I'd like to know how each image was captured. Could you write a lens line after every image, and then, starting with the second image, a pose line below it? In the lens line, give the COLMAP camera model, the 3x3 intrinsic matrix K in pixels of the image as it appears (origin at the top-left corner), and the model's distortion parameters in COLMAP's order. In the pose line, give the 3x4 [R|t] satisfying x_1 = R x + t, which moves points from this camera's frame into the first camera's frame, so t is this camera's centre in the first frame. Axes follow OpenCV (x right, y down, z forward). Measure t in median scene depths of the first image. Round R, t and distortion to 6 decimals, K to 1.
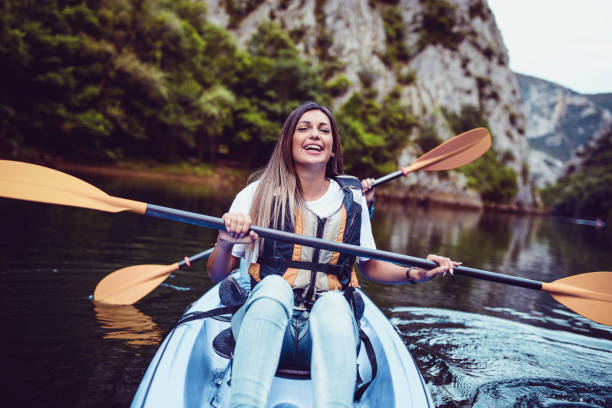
lens RADIAL K [[590.5, 0, 302.2], [0, 590.5, 203.5], [0, 0, 1]] dist [-0.067270, 0.107880]
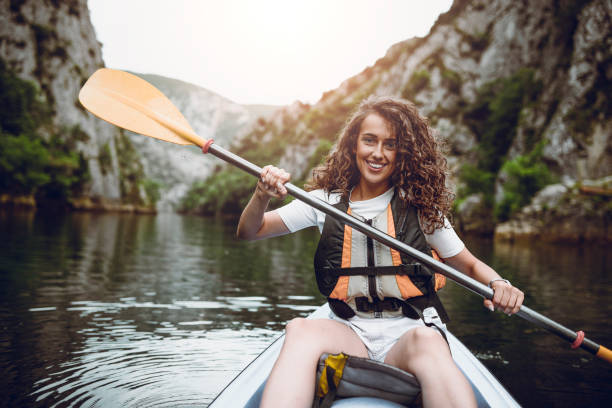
lens RADIAL K [[589.3, 0, 303.0], [0, 589.3, 205.4], [0, 0, 1]] dist [-0.073675, 0.111098]
pose [[0.855261, -0.042865, 0.516422, 0.199974], [0.046933, 0.998885, 0.005184, 0.015724], [-0.516068, 0.019803, 0.856318, 0.223626]]
